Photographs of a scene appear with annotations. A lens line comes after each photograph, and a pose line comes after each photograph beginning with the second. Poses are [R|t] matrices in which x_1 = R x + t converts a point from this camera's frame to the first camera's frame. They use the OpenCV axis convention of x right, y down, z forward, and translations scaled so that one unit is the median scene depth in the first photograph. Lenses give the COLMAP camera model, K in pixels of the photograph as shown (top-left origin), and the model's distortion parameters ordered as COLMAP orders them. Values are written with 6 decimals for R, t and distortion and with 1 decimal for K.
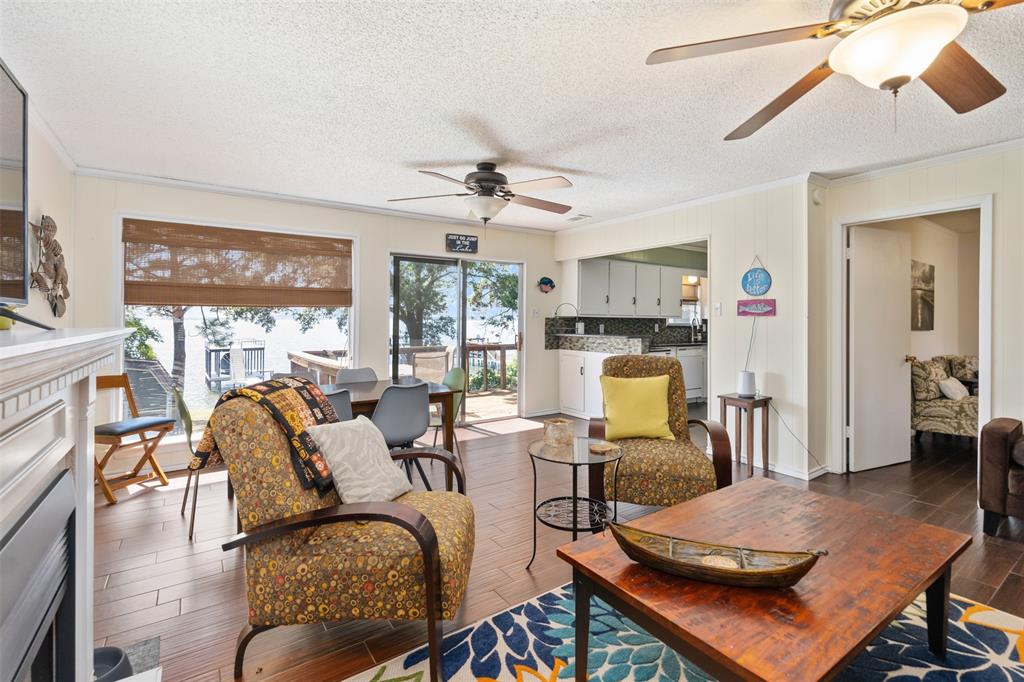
lens RADIAL K [[469.3, 0, 523.3], [0, 469.3, 315.6], [0, 0, 1]] dist [-0.003597, -0.001079]
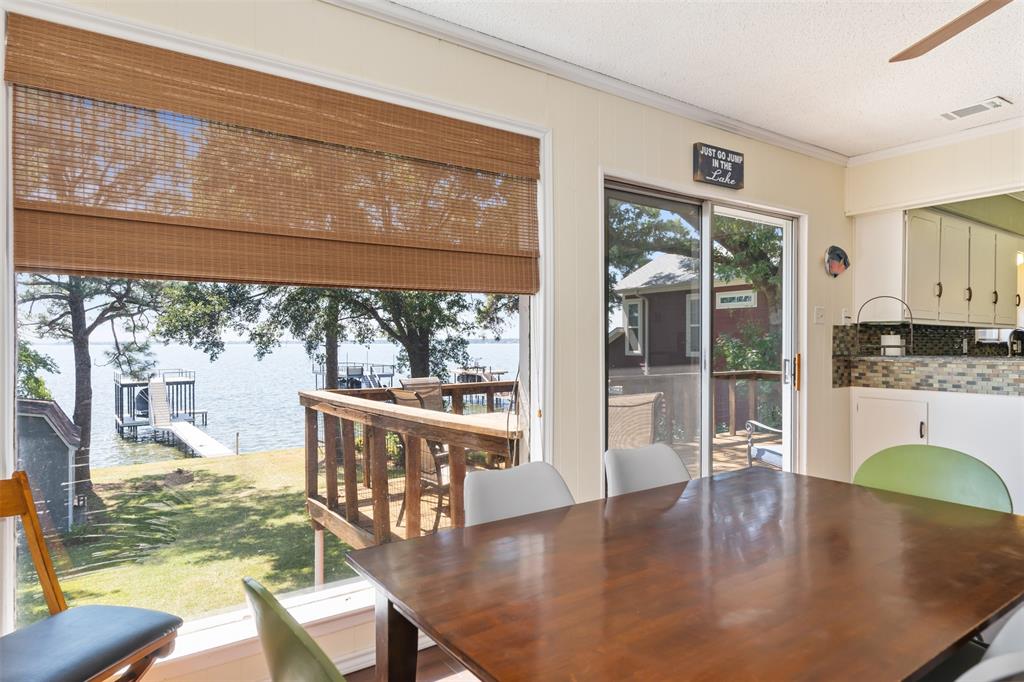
lens RADIAL K [[599.8, 0, 512.8], [0, 599.8, 339.5], [0, 0, 1]] dist [-0.002379, -0.001931]
pose [[0.999982, -0.005613, -0.002169, -0.100195], [0.005620, 0.999978, 0.003450, 0.005389], [0.002150, -0.003462, 0.999992, 0.115656]]
